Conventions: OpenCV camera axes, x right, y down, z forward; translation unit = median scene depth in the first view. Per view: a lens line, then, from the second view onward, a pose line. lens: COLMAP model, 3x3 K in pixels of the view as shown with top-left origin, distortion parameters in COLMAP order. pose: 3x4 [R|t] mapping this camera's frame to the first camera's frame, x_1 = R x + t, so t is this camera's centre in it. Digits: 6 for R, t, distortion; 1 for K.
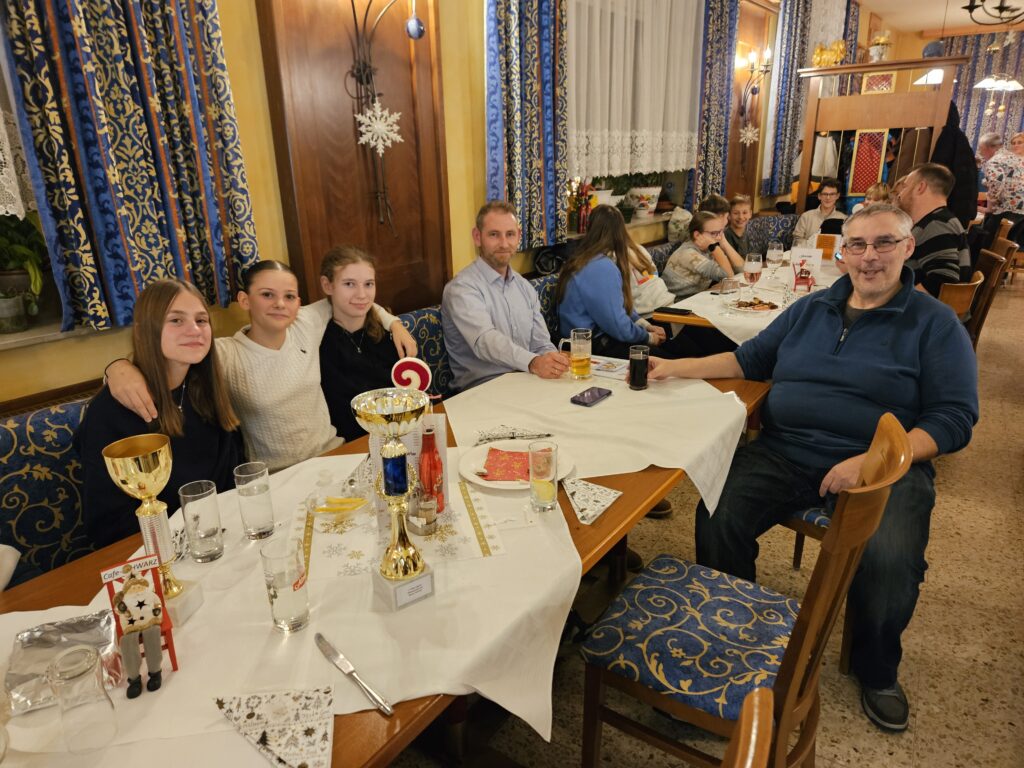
lens RADIAL K [[685.2, 0, 508.6], [0, 685.2, 387.1], [0, 0, 1]] dist [0.026845, -0.016488]
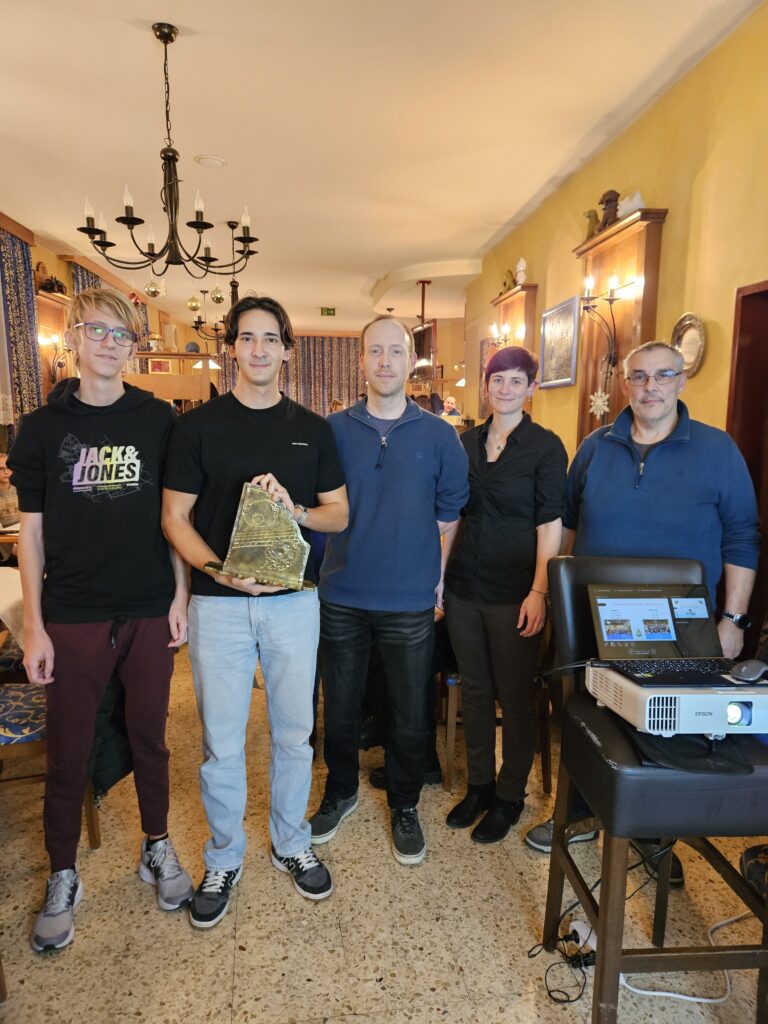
lens RADIAL K [[710.4, 0, 391.7], [0, 710.4, 510.0], [0, 0, 1]] dist [0.065466, -0.020171]
pose [[0.755418, -0.063387, 0.652170, -0.049431], [0.188750, 0.974171, -0.123949, 0.089860], [-0.627468, 0.216731, 0.747871, -0.266395]]
